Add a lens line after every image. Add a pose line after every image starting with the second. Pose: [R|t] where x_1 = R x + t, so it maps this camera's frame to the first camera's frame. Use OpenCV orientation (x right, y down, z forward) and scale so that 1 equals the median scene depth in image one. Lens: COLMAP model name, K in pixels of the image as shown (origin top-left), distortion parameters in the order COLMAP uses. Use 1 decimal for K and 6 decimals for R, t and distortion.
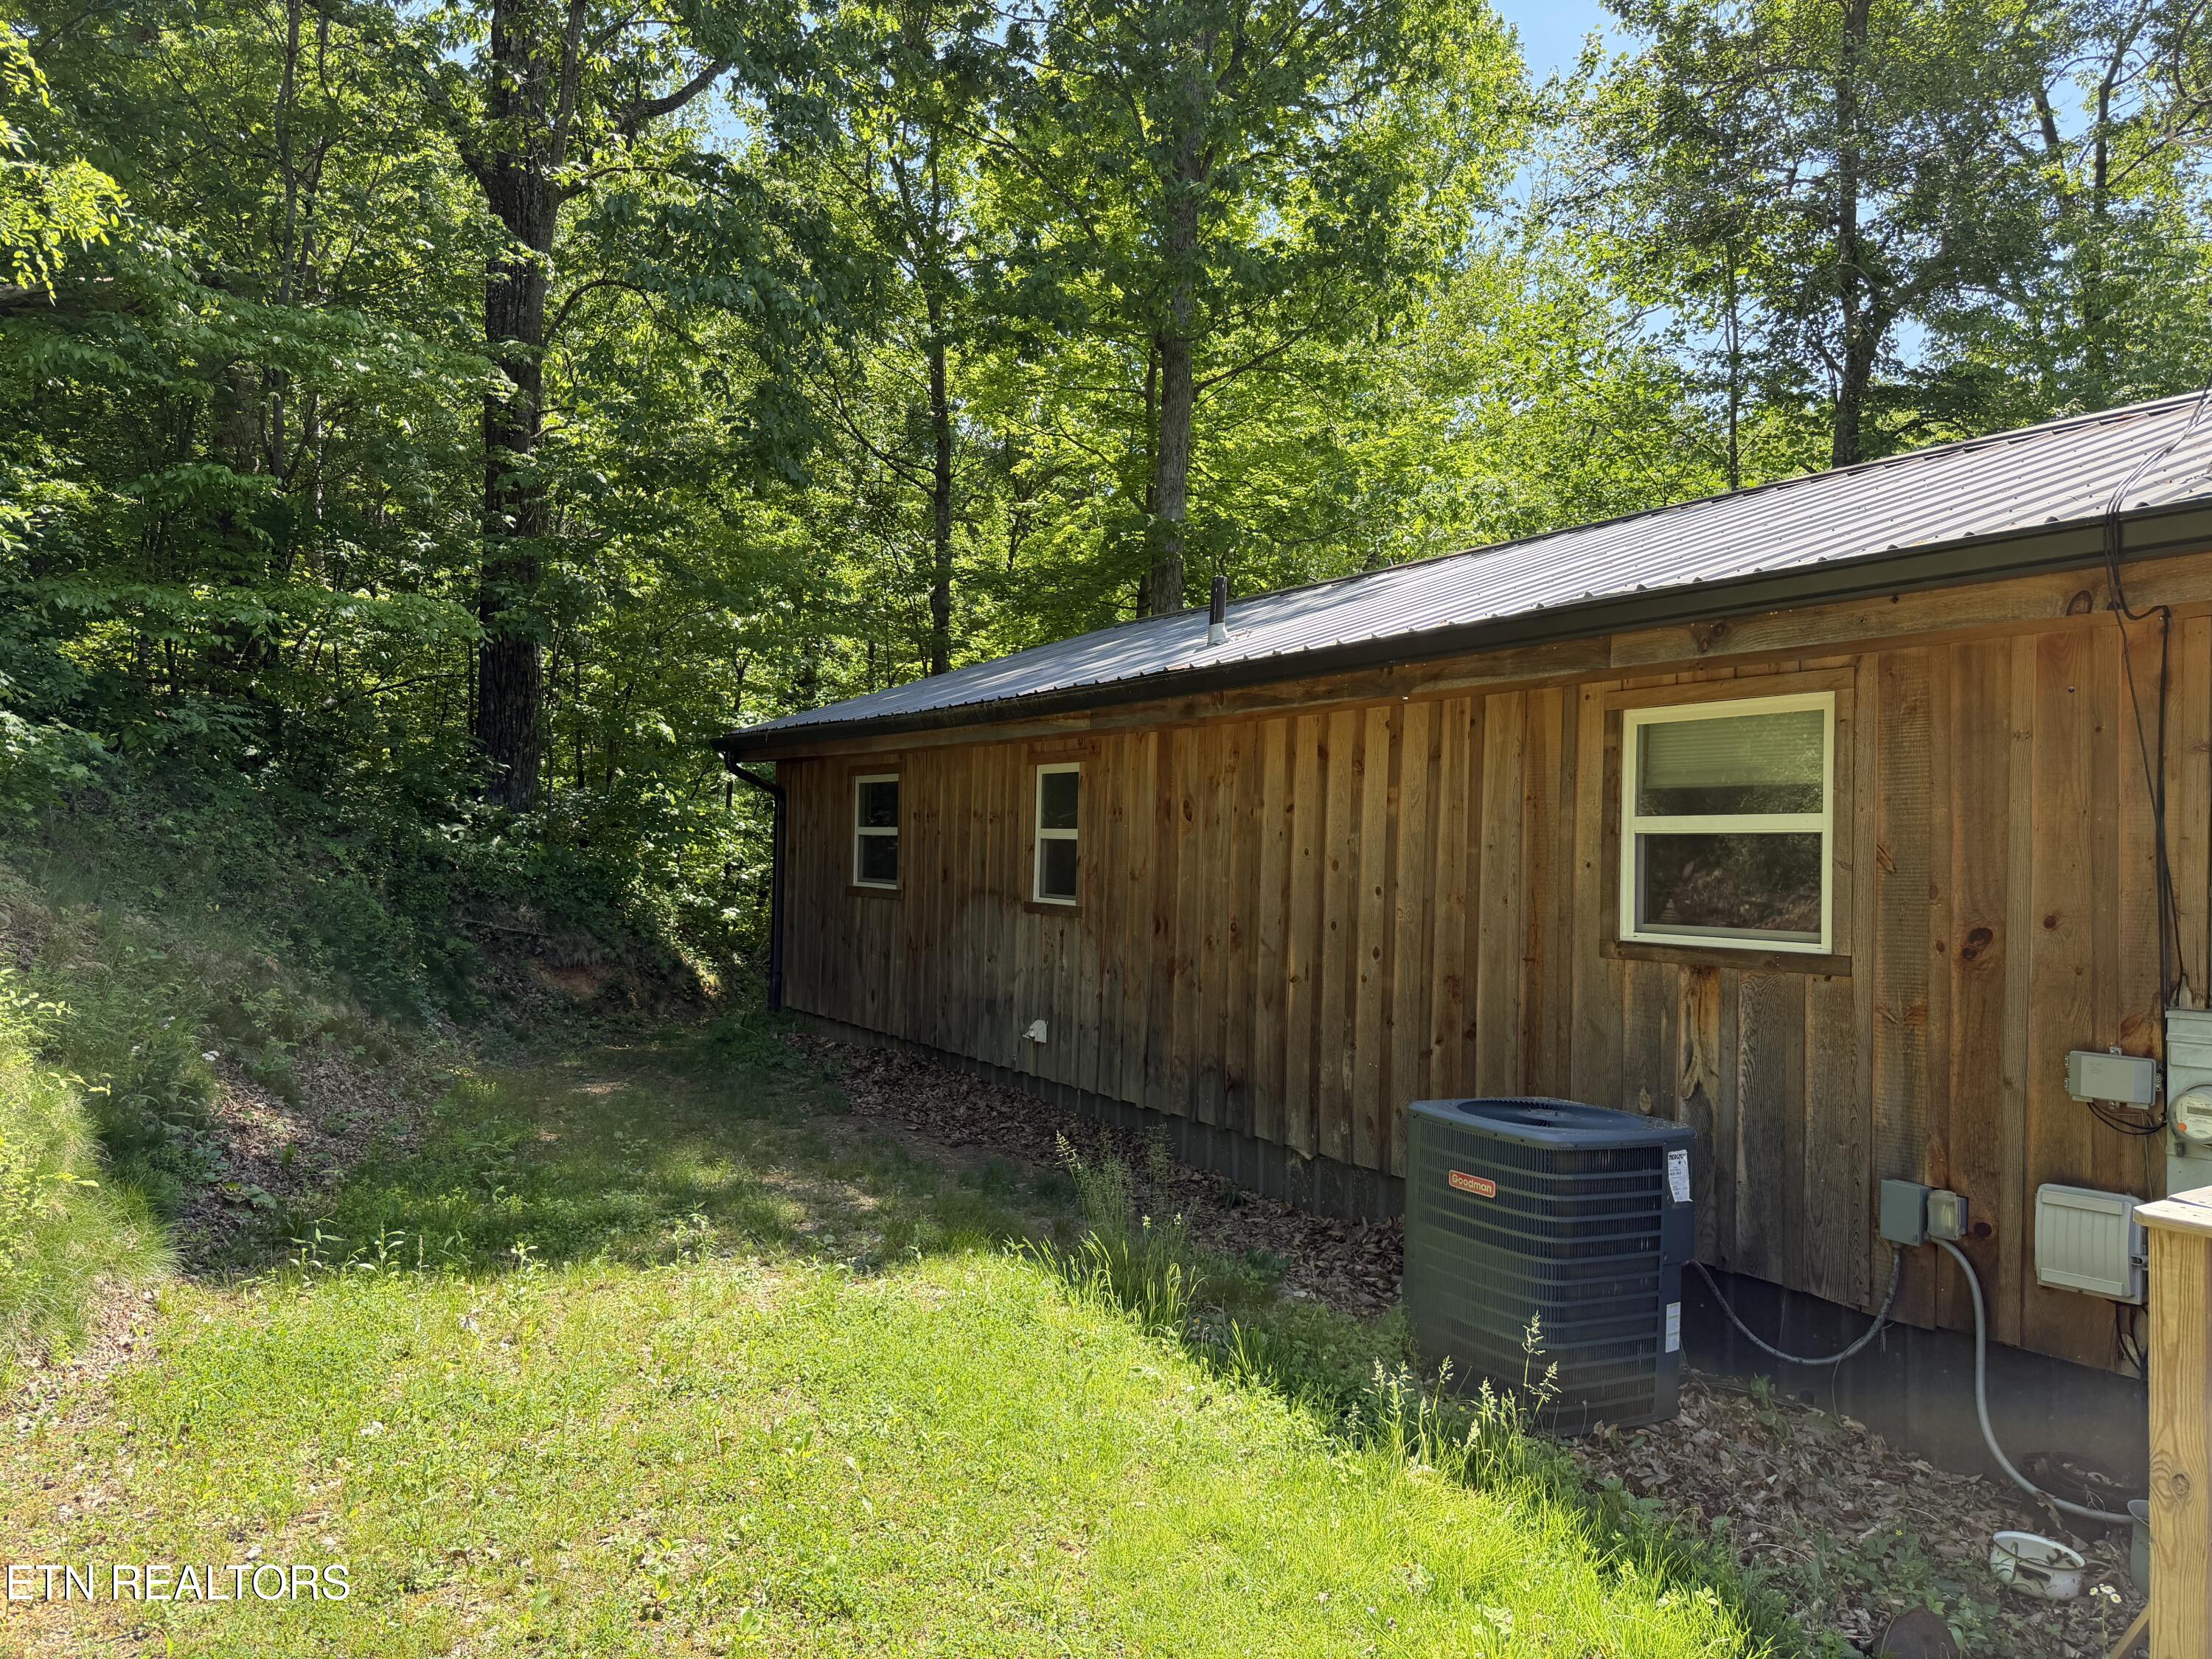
lens RADIAL K [[1547.3, 0, 1105.8], [0, 1547.3, 831.2], [0, 0, 1]] dist [0.005013, -0.016883]
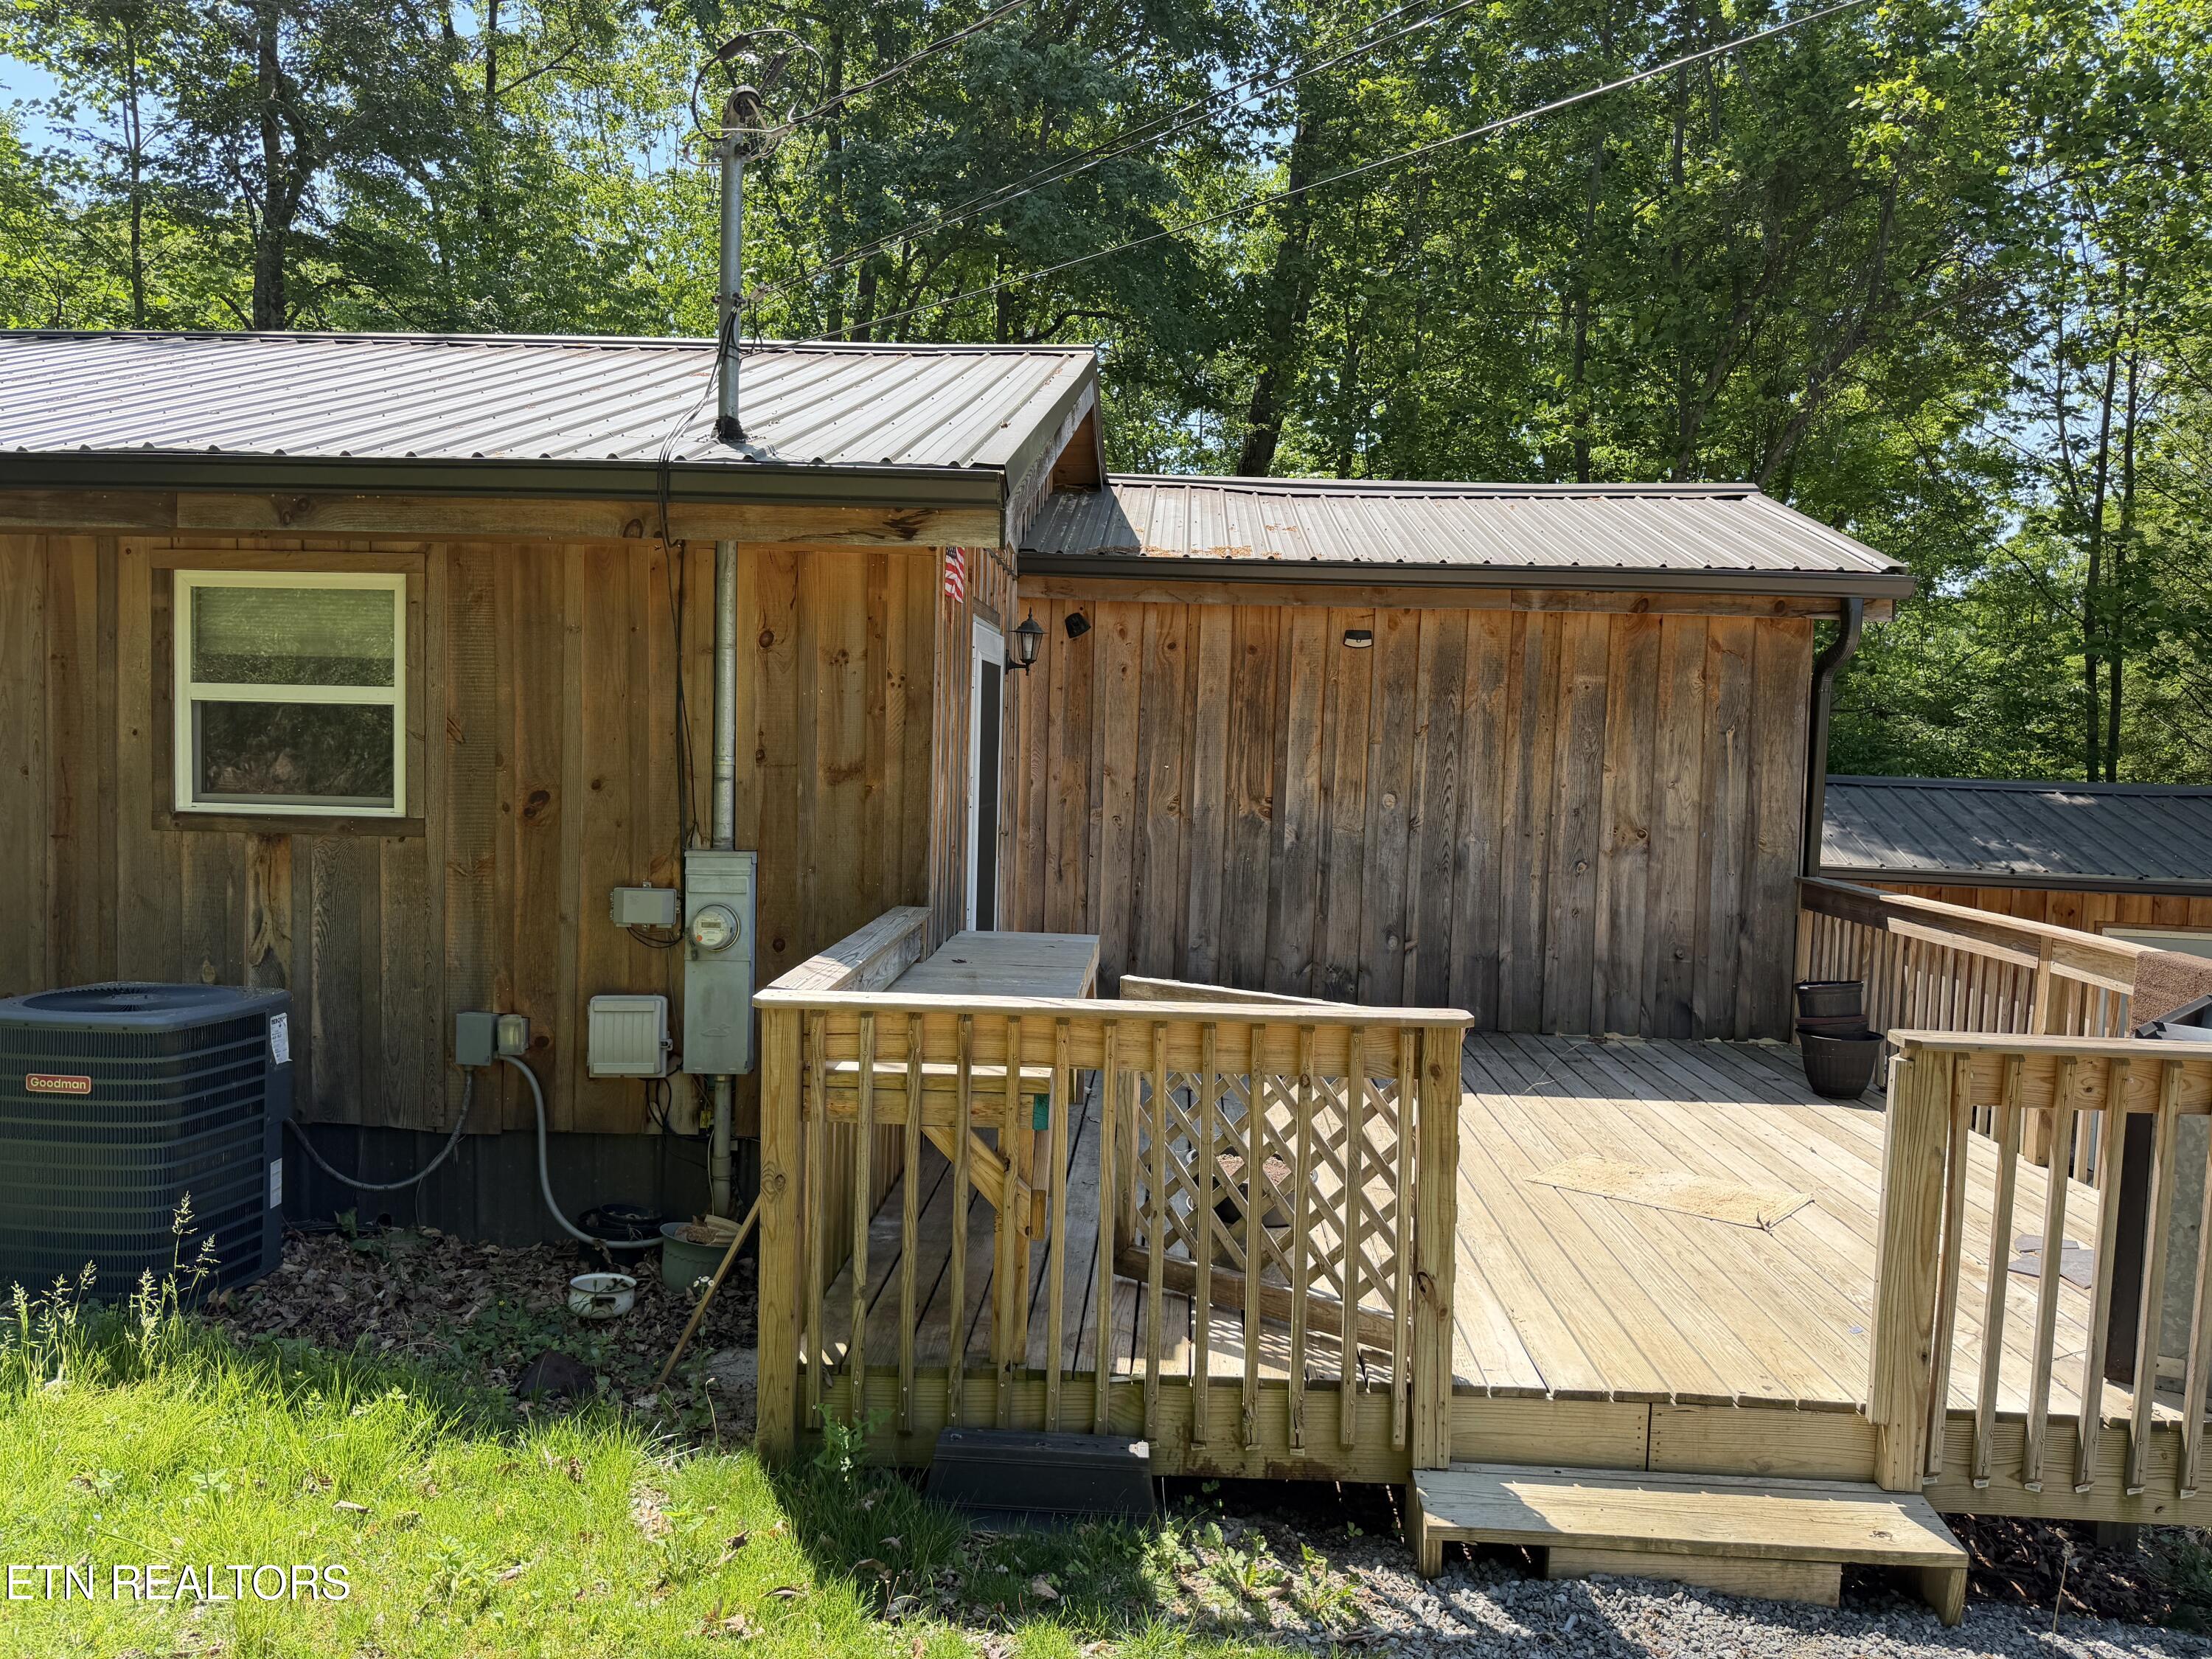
lens RADIAL K [[1547.3, 0, 1102.1], [0, 1547.3, 824.8], [0, 0, 1]] dist [0.005013, -0.016883]
pose [[0.570163, -0.047847, 0.820137, -0.146128], [-0.029444, 0.996471, 0.078604, -0.015462], [-0.821004, -0.068965, 0.566742, -0.022665]]
